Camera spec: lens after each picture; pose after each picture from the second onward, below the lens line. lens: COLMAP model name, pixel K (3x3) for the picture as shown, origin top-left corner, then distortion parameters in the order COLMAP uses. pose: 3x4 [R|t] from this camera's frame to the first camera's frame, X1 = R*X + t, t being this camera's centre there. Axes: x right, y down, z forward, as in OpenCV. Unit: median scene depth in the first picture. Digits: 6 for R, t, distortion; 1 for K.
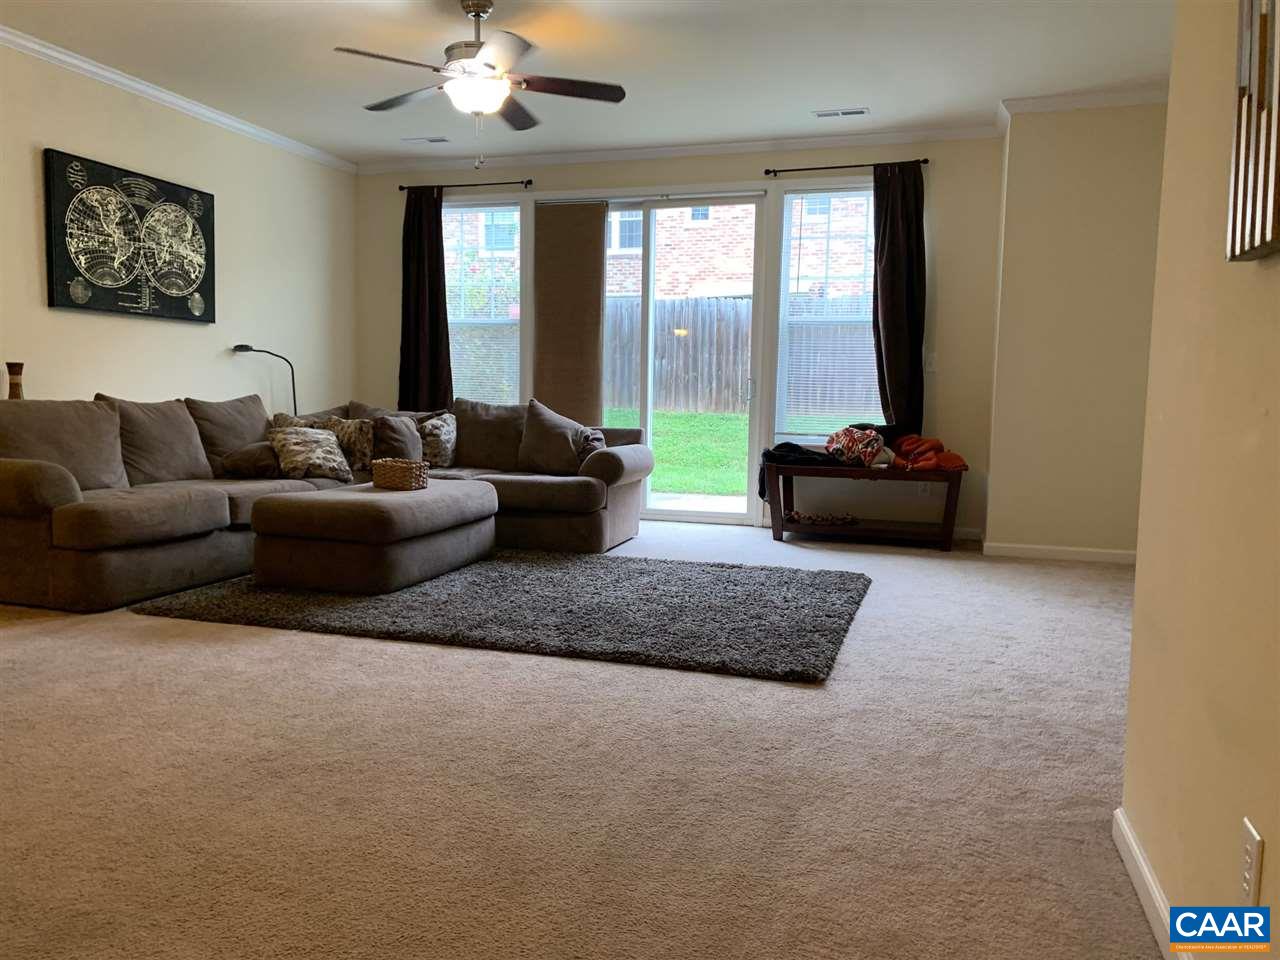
lens RADIAL K [[992.0, 0, 587.6], [0, 992.0, 510.6], [0, 0, 1]] dist [0.011726, -0.000404]
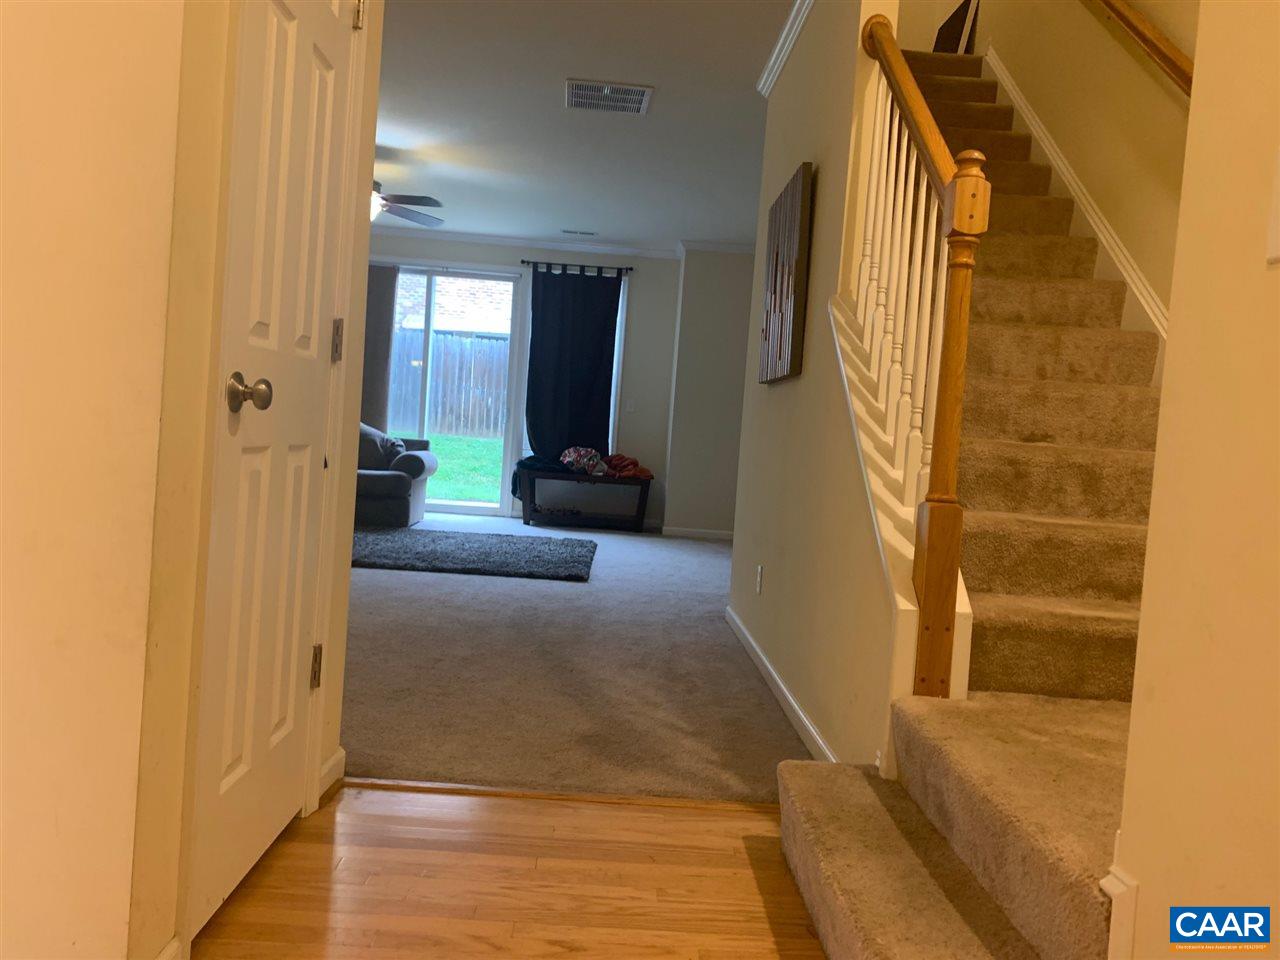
lens RADIAL K [[991.4, 0, 633.6], [0, 991.4, 475.0], [0, 0, 1]] dist [0.033582, -0.019440]
pose [[0.933833, 0.042027, 0.355231, -0.165119], [-0.019675, 0.997605, -0.066305, 0.049625], [-0.357167, 0.054929, 0.932424, -0.356980]]
